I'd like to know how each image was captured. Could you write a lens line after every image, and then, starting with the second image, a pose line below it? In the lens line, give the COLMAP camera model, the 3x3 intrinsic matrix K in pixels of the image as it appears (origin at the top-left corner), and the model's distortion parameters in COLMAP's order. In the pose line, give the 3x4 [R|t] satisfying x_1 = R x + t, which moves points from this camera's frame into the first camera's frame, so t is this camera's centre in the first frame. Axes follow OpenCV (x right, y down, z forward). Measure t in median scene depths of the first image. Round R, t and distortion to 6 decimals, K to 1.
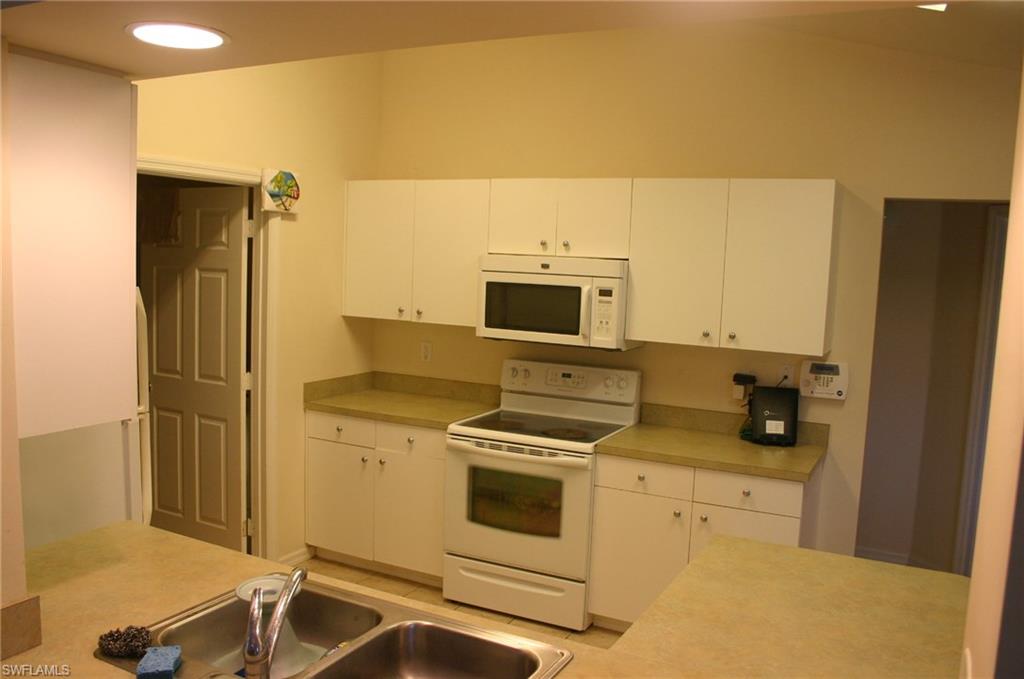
lens RADIAL K [[843.8, 0, 512.0], [0, 843.8, 339.5], [0, 0, 1]] dist [-0.148748, 0.128446]
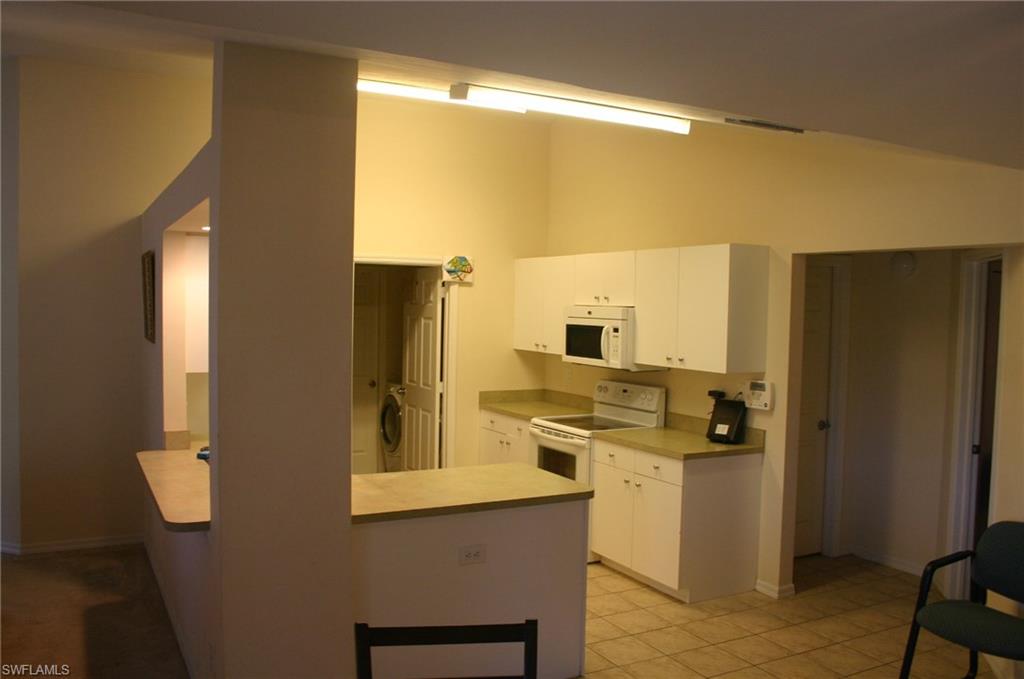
lens RADIAL K [[843.8, 0, 512.0], [0, 843.8, 339.5], [0, 0, 1]] dist [-0.148748, 0.128446]
pose [[0.831137, 0.001038, -0.556066, 0.720038], [-0.042856, 0.997144, -0.062193, 0.054935], [0.554413, 0.075522, 0.828808, -0.281583]]
